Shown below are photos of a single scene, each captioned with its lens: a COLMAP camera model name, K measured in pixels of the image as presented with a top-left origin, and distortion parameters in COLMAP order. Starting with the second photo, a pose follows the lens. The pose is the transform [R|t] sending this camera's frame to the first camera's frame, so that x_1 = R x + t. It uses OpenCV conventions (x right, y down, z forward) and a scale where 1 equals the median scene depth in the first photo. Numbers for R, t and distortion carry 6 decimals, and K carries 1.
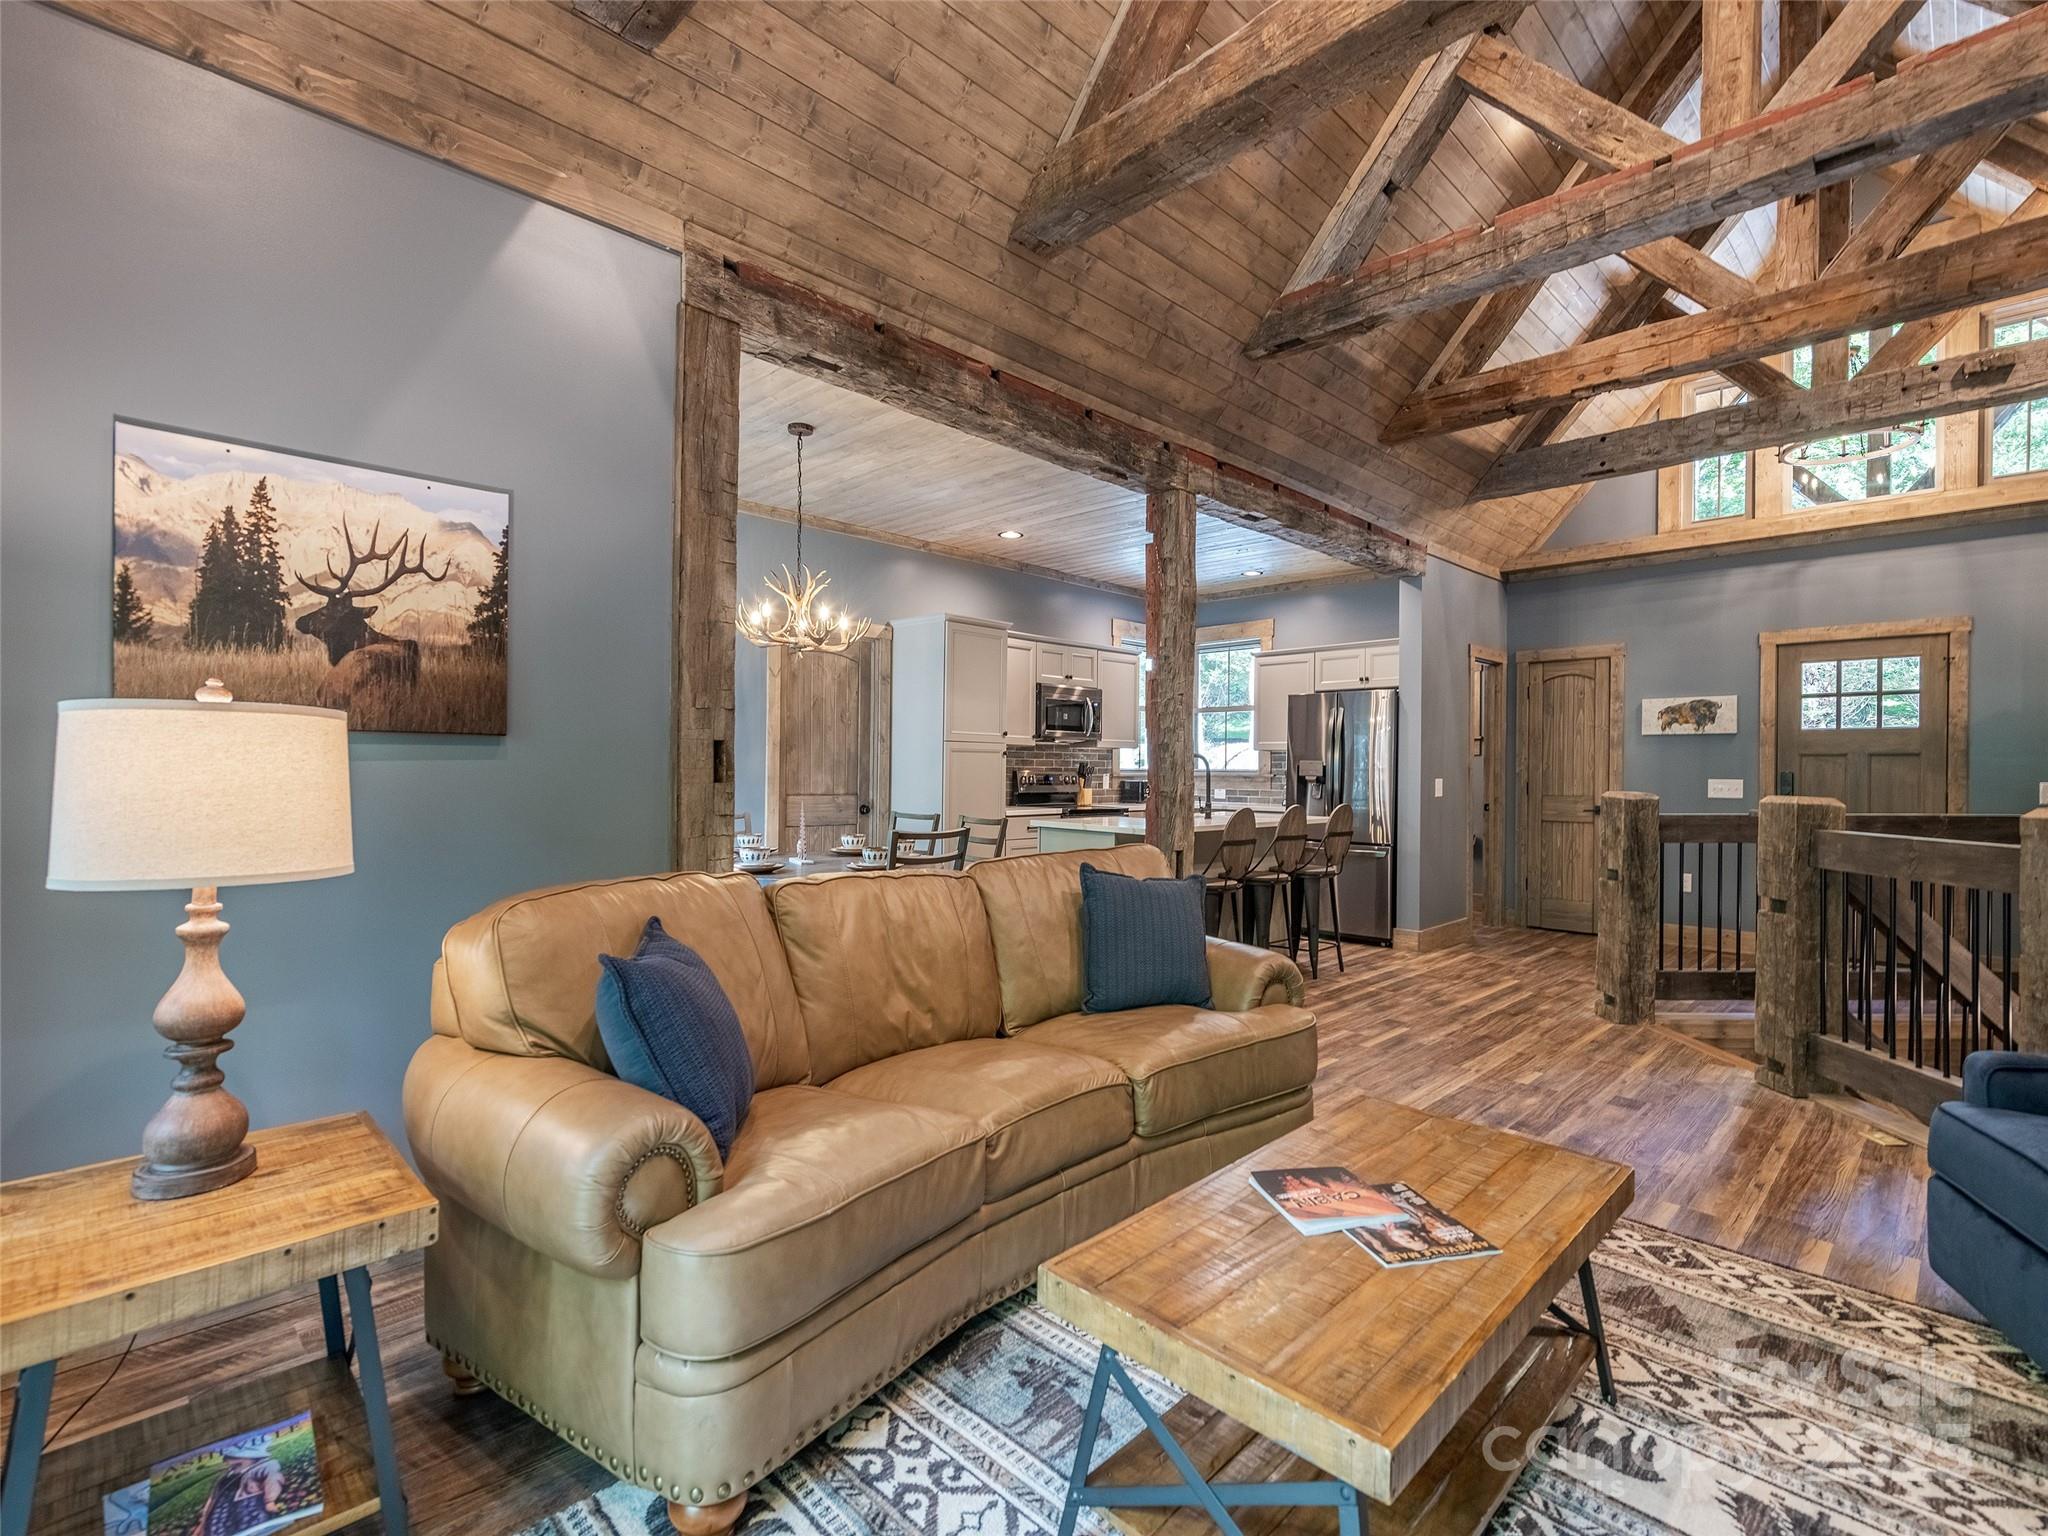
lens RADIAL K [[926.0, 0, 1020.6], [0, 926.0, 783.5], [0, 0, 1]] dist [-0.001878, -0.000615]
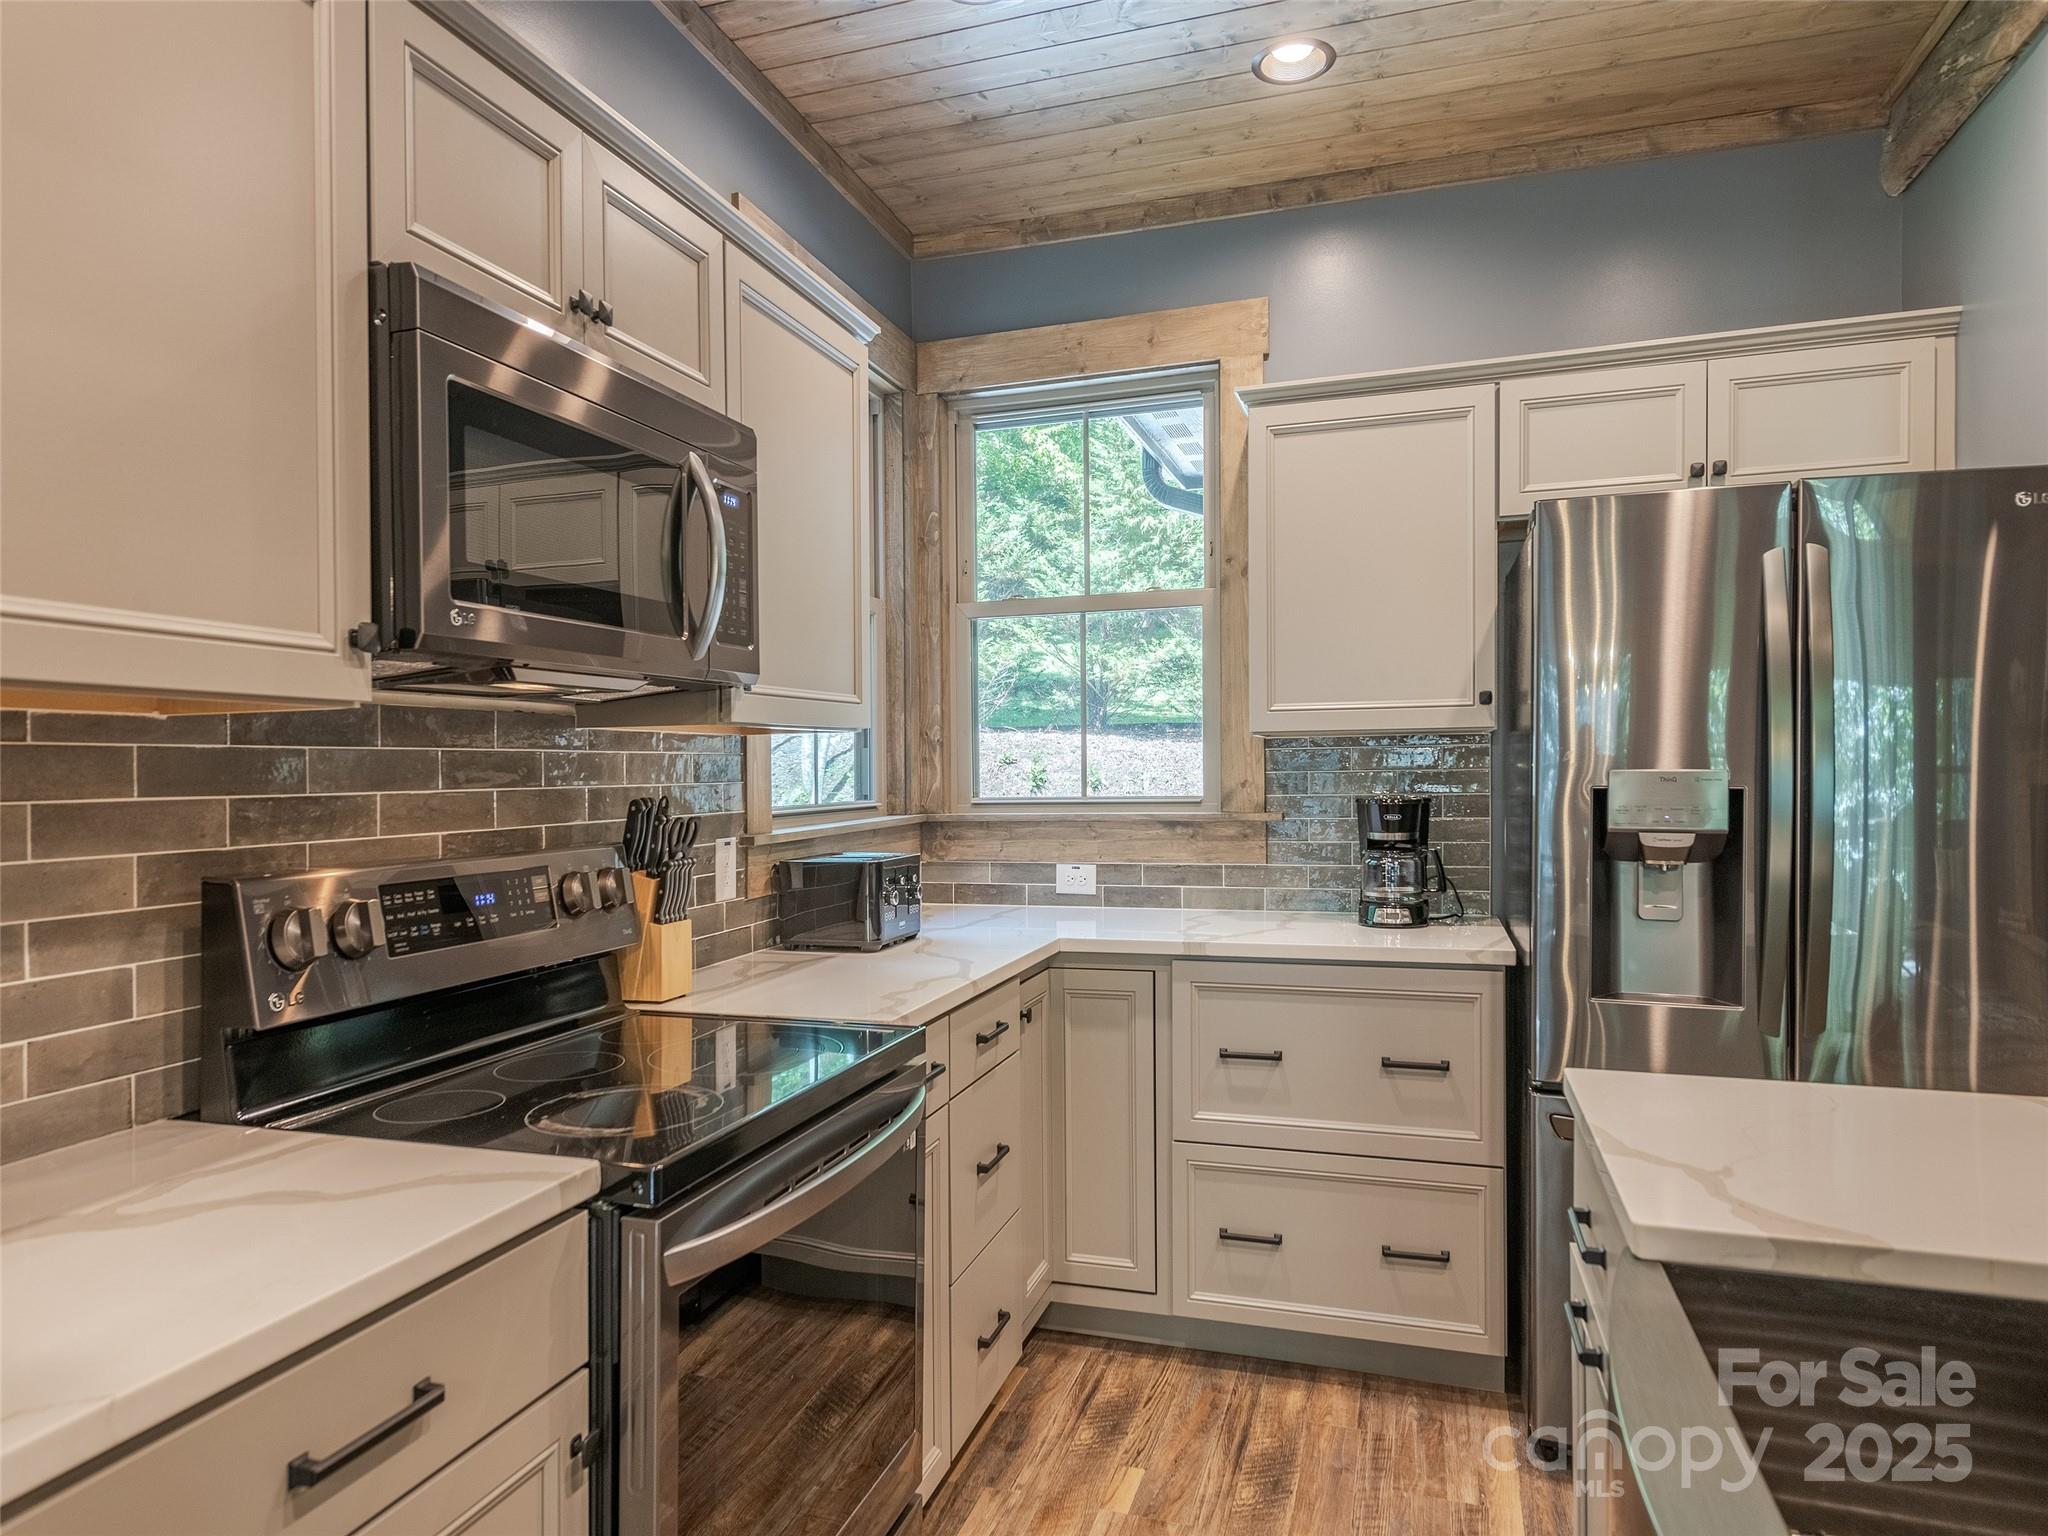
lens RADIAL K [[1228.6, 0, 1023.5], [0, 1228.6, 779.0], [0, 0, 1]] dist [0.012092, -0.003779]
pose [[0.889535, -0.025374, 0.456162, 0.018700], [0.030368, 0.999532, -0.003618, -0.026544], [-0.455857, 0.017071, 0.889889, 0.810852]]
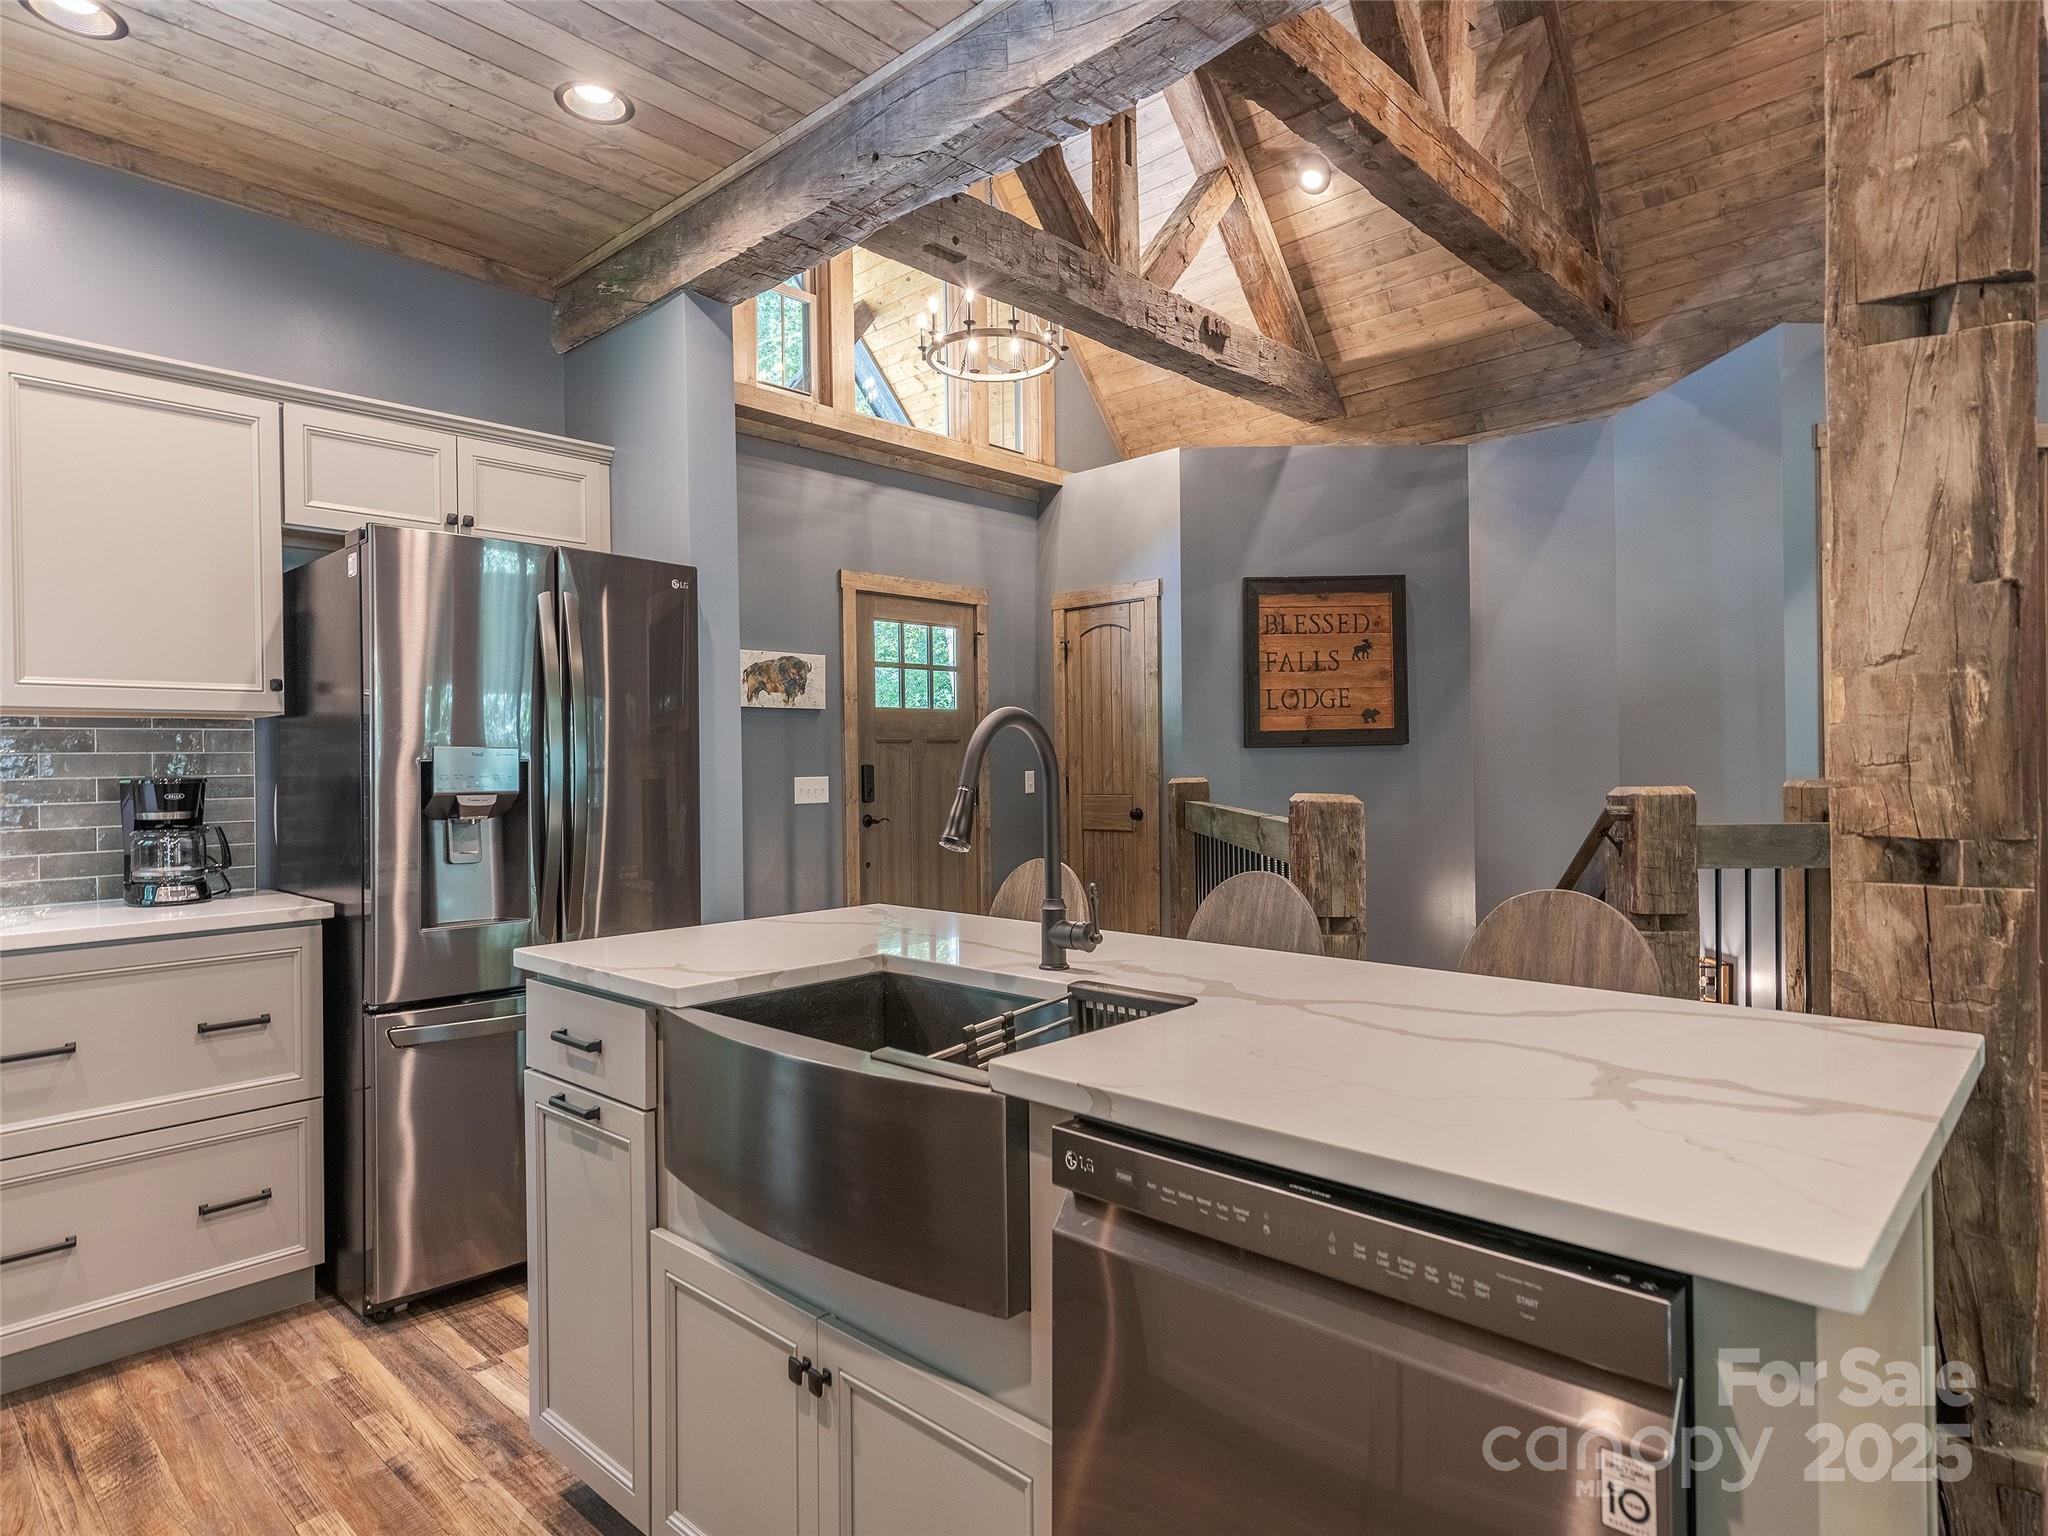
lens RADIAL K [[1146.9, 0, 1024.0], [0, 1146.9, 768.0], [0, 0, 1]] dist [-0.000502, 0.000187]
pose [[-0.030585, -0.013771, 0.999437, -0.083620], [0.030947, 0.999413, 0.014718, -0.017920], [-0.999053, 0.031380, -0.030141, 0.843868]]
